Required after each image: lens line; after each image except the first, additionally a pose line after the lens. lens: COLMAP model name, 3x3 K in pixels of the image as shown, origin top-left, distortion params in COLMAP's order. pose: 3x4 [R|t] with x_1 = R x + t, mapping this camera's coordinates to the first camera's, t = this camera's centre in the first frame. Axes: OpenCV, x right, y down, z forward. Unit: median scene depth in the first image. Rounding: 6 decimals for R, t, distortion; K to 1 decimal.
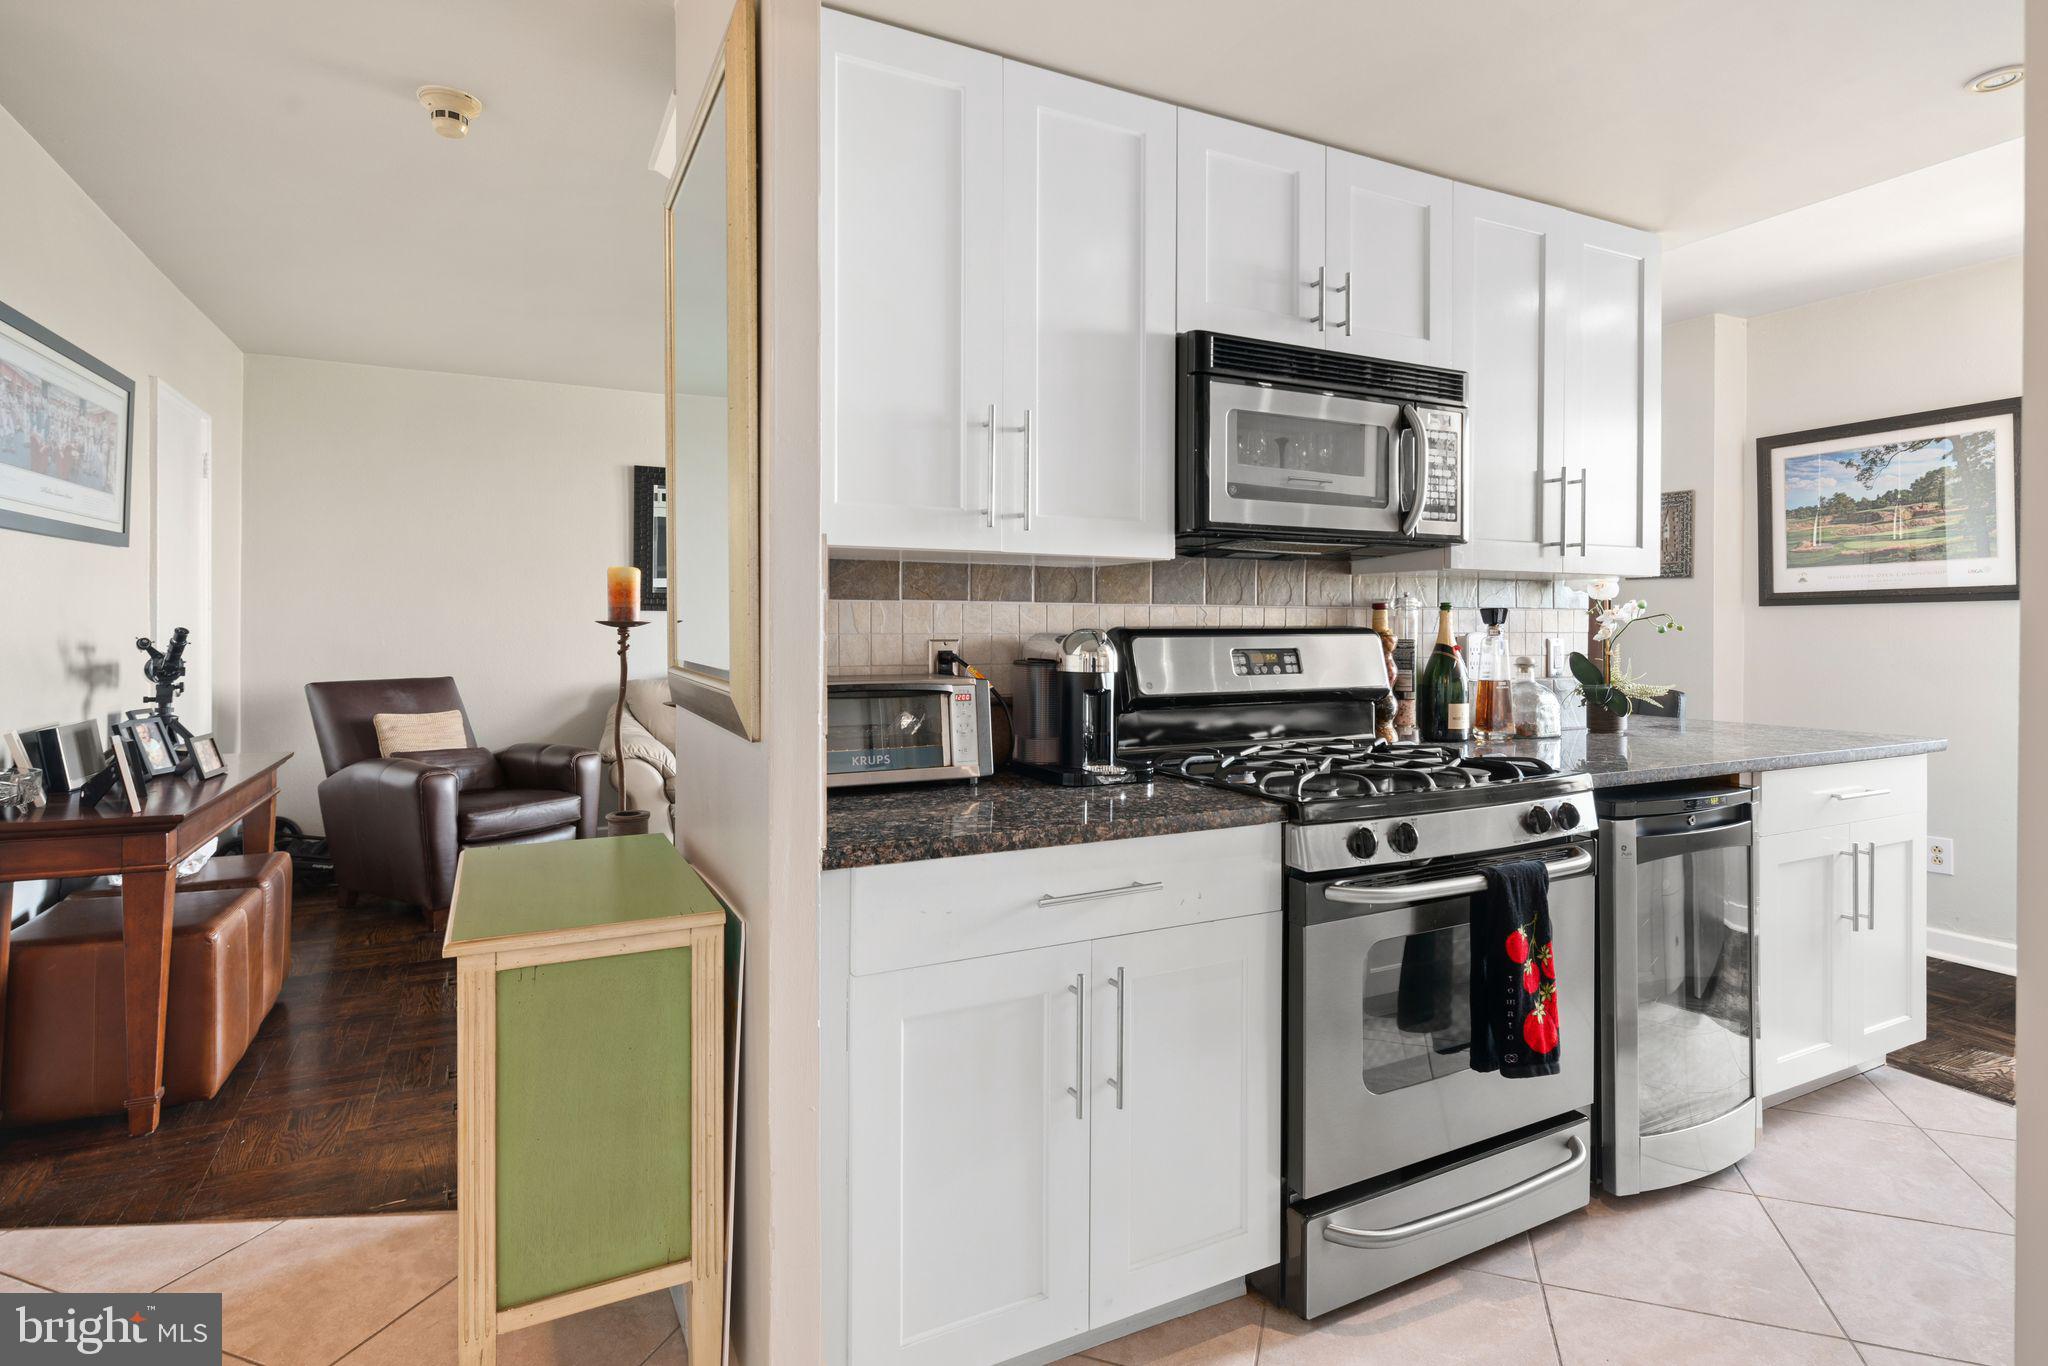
lens RADIAL K [[1004.8, 0, 987.9], [0, 1004.8, 622.4], [0, 0, 1]] dist [0.002629, -0.000444]
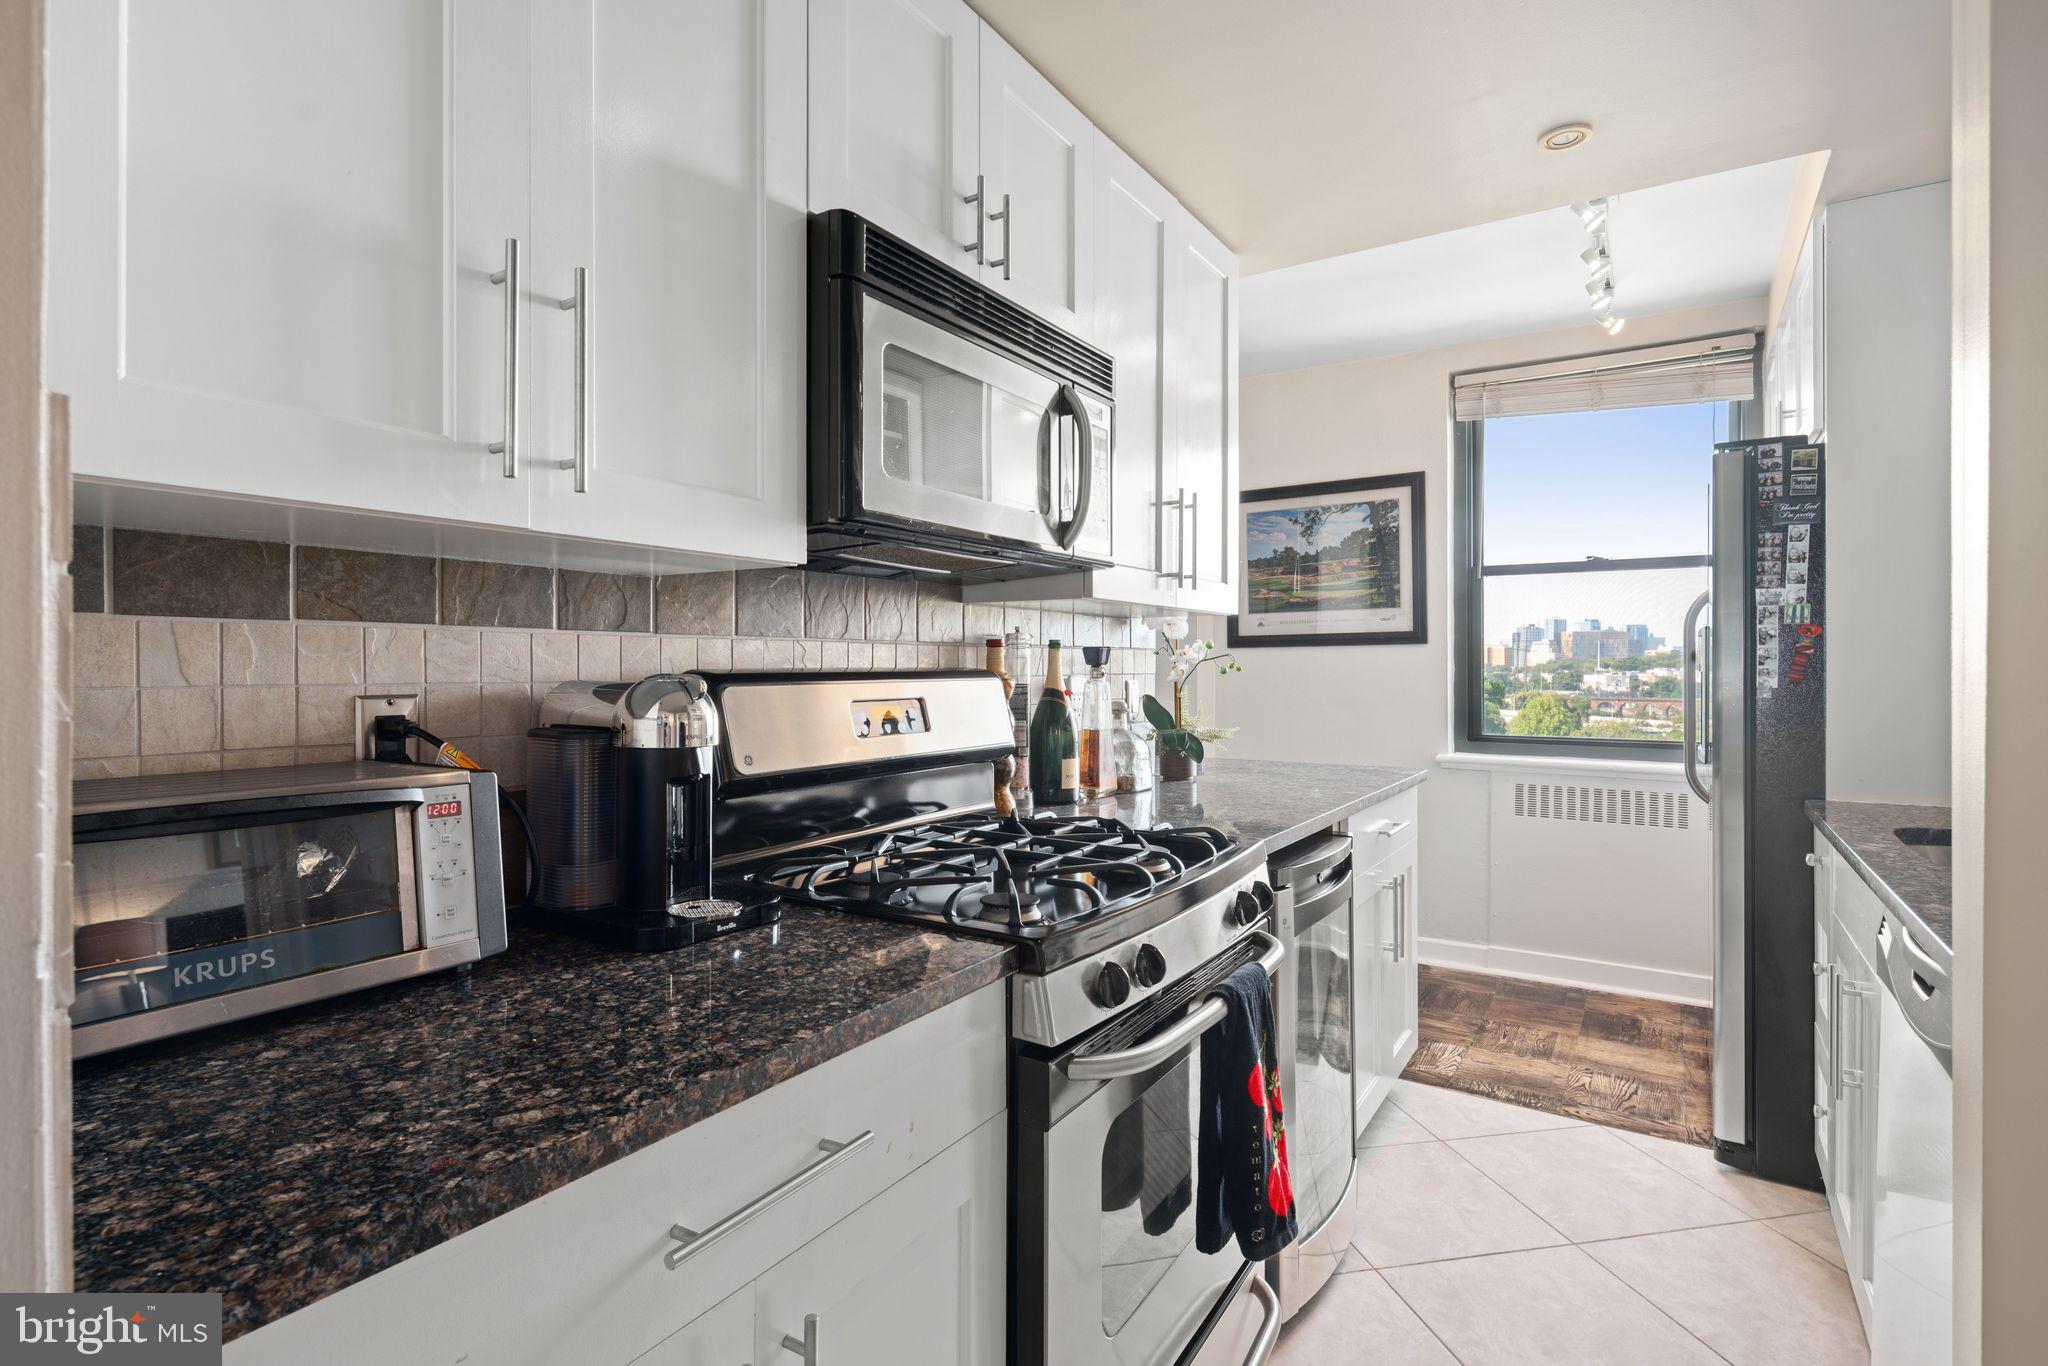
lens RADIAL K [[1007.7, 0, 968.8], [0, 1007.7, 665.4], [0, 0, 1]] dist [-0.001339, -0.002538]
pose [[0.862032, -0.000841, 0.506854, -0.048156], [-0.001548, 0.999990, 0.004292, -0.001917], [-0.506852, -0.004484, 0.862021, 0.371507]]
